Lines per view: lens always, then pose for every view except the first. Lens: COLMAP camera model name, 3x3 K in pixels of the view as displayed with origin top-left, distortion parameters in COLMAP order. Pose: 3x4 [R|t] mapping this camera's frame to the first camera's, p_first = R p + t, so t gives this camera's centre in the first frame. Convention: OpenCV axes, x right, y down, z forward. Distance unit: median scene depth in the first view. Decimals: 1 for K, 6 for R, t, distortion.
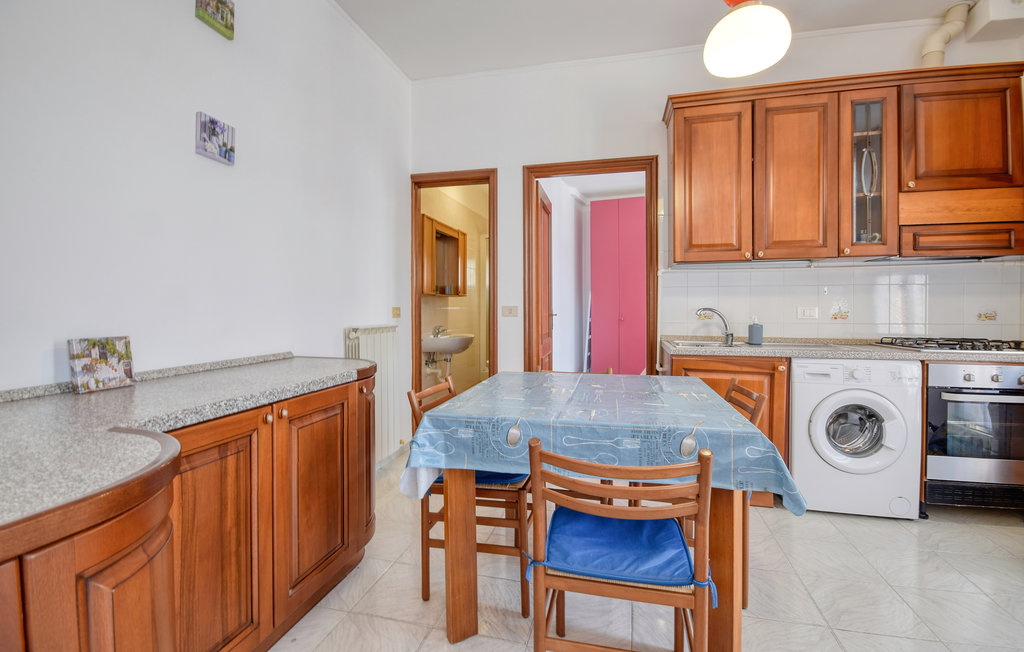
lens RADIAL K [[456.6, 0, 517.5], [0, 456.6, 308.6], [0, 0, 1]] dist [-0.002575, -0.000398]
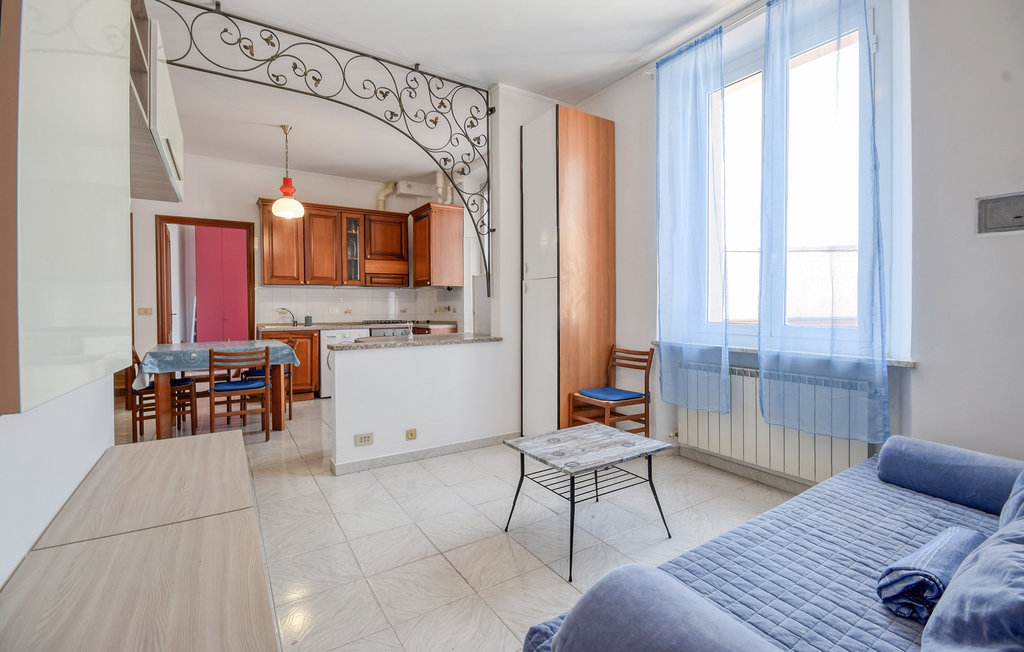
lens RADIAL K [[456.6, 0, 517.5], [0, 456.6, 308.6], [0, 0, 1]] dist [-0.002575, -0.000398]
pose [[0.684876, -0.006932, 0.728627, -0.358821], [0.009071, 0.999958, 0.000986, 0.009022], [-0.728603, 0.005934, 0.684910, -1.208935]]
